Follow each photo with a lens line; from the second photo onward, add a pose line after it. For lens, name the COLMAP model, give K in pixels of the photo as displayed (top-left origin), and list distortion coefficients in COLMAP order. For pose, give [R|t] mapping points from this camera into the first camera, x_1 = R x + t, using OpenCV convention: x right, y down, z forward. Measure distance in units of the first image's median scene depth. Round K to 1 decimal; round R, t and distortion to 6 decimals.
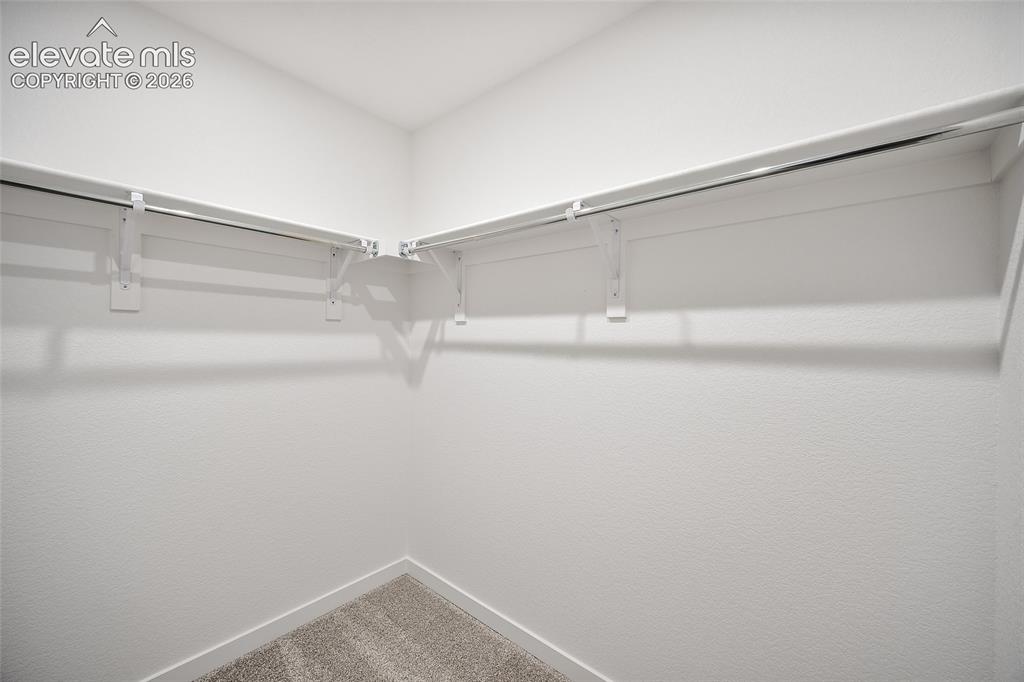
lens RADIAL K [[404.0, 0, 512.0], [0, 404.0, 341.0], [0, 0, 1]] dist [0.002564, 0.000444]
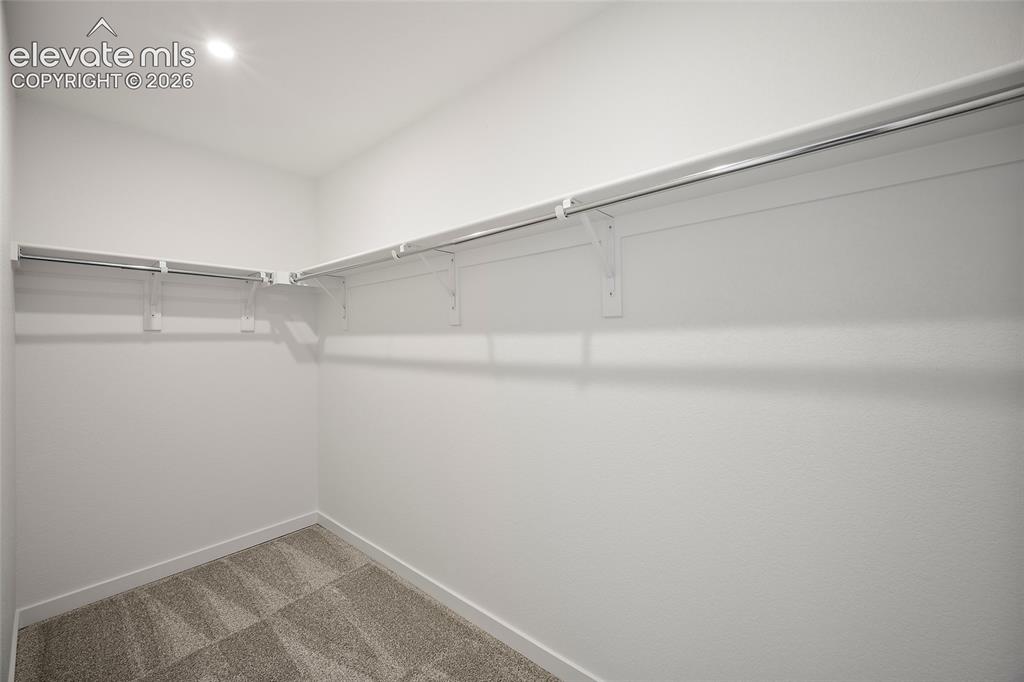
lens RADIAL K [[422.9, 0, 509.4], [0, 422.9, 351.9], [0, 0, 1]] dist [0.020356, -0.000281]
pose [[0.999547, -0.021983, -0.020567, 0.099083], [0.022376, 0.999568, 0.019051, 0.002177], [0.020139, -0.019503, 0.999607, -0.086775]]
